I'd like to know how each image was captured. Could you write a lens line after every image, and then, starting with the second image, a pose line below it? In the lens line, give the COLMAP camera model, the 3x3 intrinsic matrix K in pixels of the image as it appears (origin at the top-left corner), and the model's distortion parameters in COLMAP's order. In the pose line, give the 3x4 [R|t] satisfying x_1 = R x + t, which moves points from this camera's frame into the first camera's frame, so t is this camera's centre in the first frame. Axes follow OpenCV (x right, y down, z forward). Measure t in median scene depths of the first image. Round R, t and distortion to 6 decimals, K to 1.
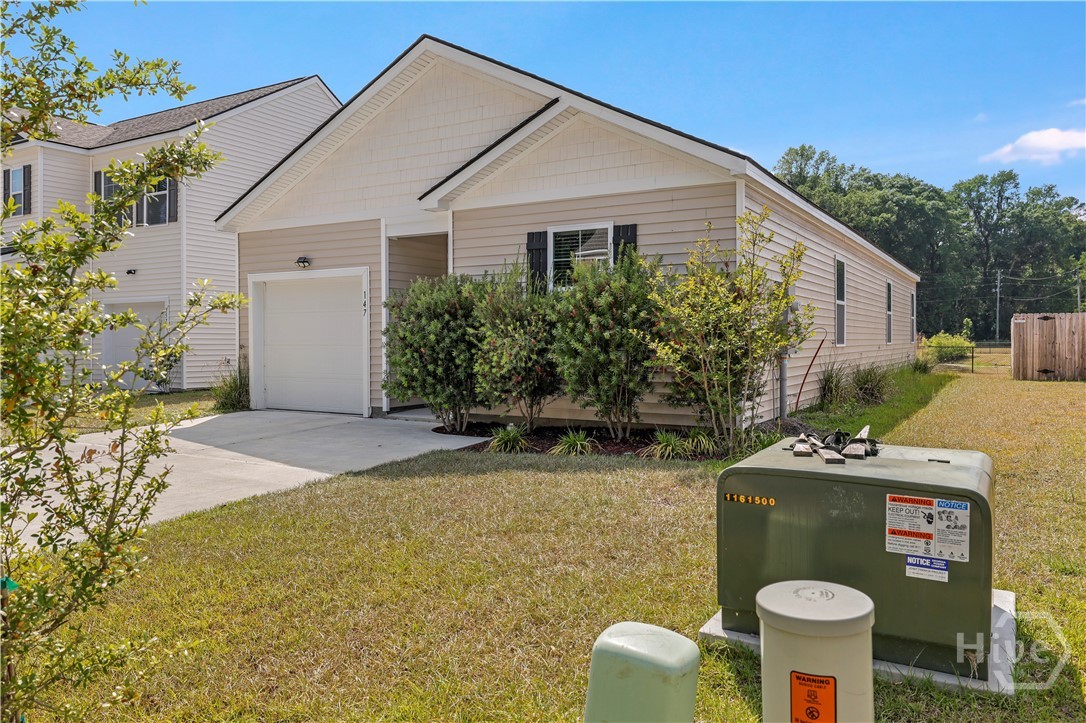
lens RADIAL K [[798.5, 0, 554.2], [0, 798.5, 346.9], [0, 0, 1]] dist [-0.000739, 0.004136]
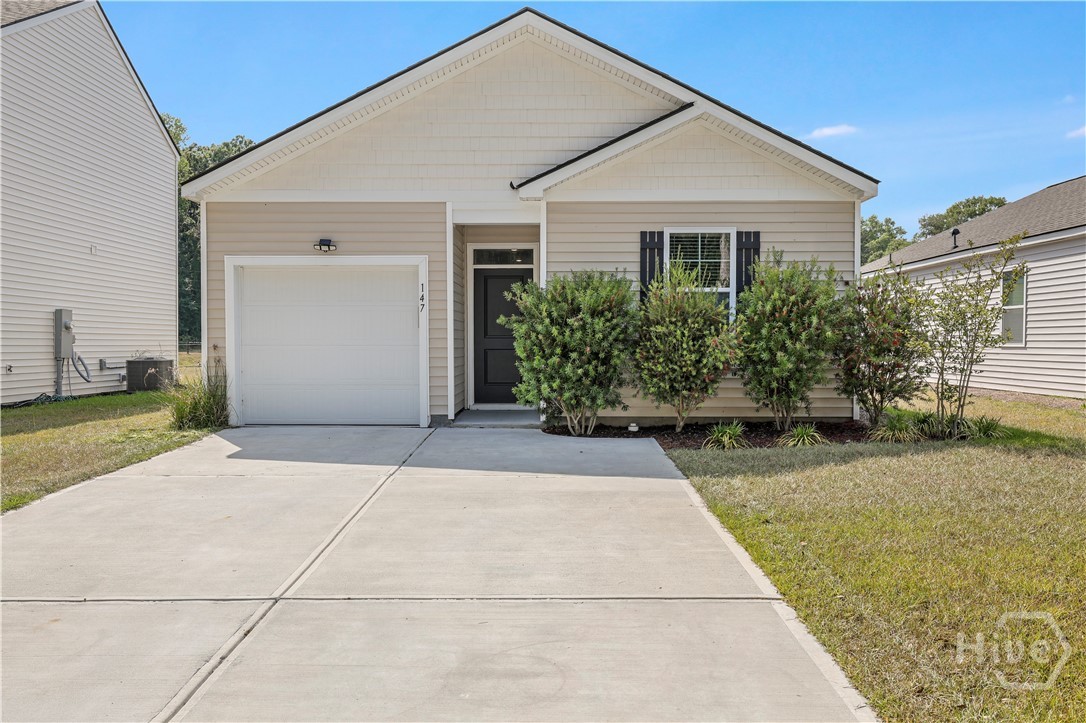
lens RADIAL K [[838.5, 0, 550.3], [0, 838.5, 360.6], [0, 0, 1]] dist [0.002749, -0.001545]
pose [[0.865476, -0.008735, 0.500874, -0.646654], [0.002932, 0.999919, 0.012373, 0.004440], [-0.500942, -0.009240, 0.865432, 0.149294]]
